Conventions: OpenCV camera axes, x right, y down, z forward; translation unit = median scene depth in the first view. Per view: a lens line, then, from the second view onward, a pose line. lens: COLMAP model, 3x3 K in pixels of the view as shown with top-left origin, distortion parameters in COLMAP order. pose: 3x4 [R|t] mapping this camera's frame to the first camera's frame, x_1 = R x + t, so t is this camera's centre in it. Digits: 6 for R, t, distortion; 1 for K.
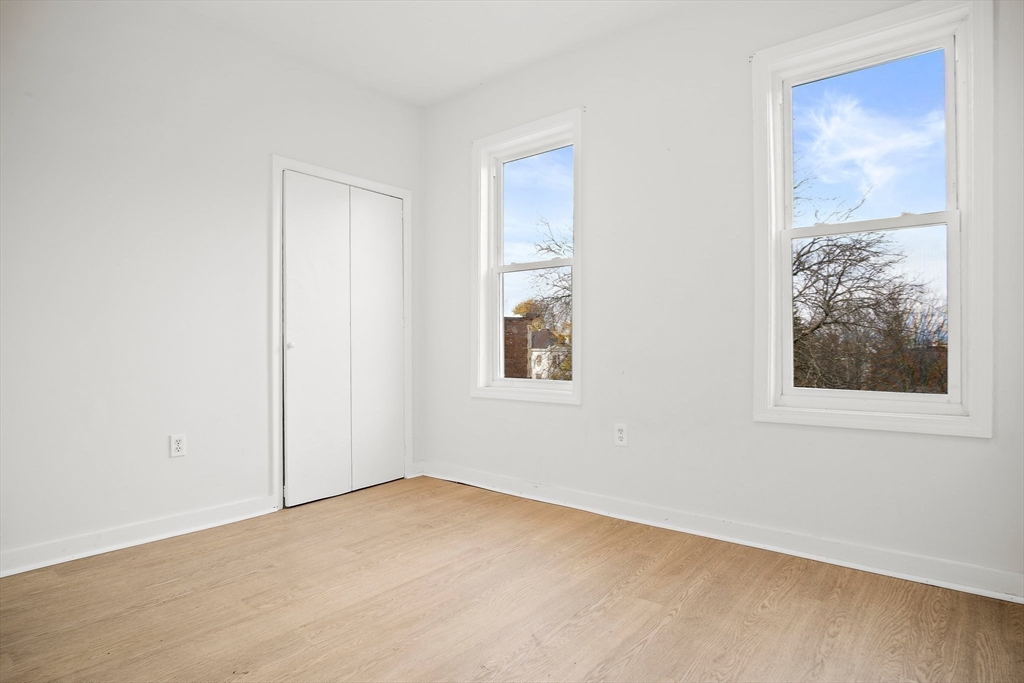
lens RADIAL K [[560.8, 0, 512.0], [0, 560.8, 341.5], [0, 0, 1]] dist [-0.031485, 0.002564]
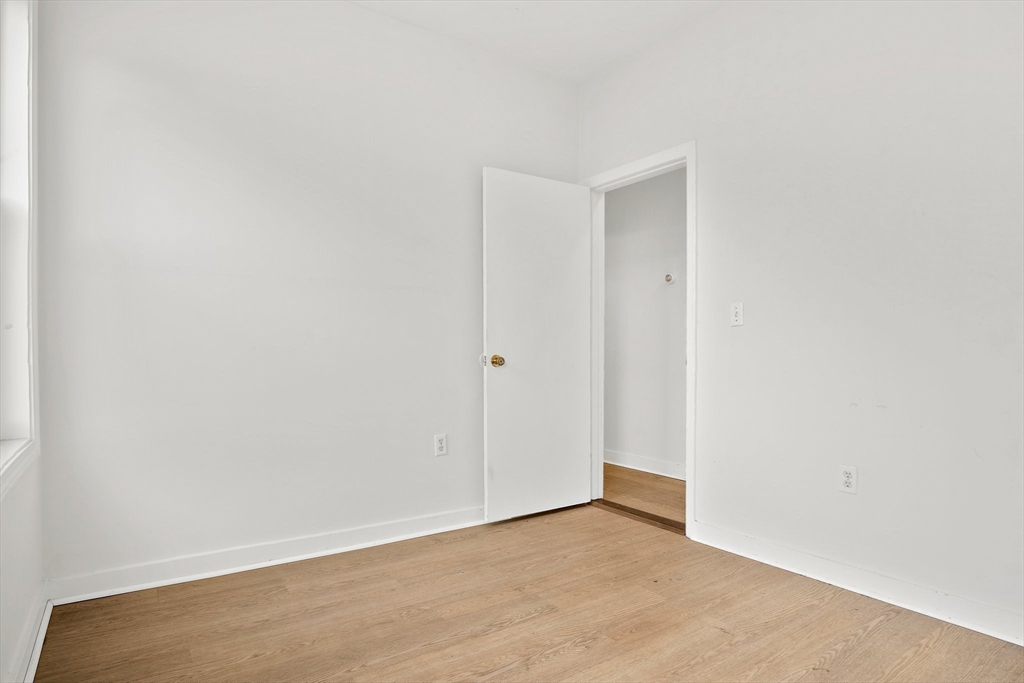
lens RADIAL K [[560.8, 0, 512.0], [0, 560.8, 341.5], [0, 0, 1]] dist [-0.031485, 0.002564]
pose [[-0.960566, 0.005740, 0.277994, -0.206992], [0.001845, 0.999896, -0.014274, -0.005887], [-0.278047, -0.013198, -0.960477, 1.994891]]
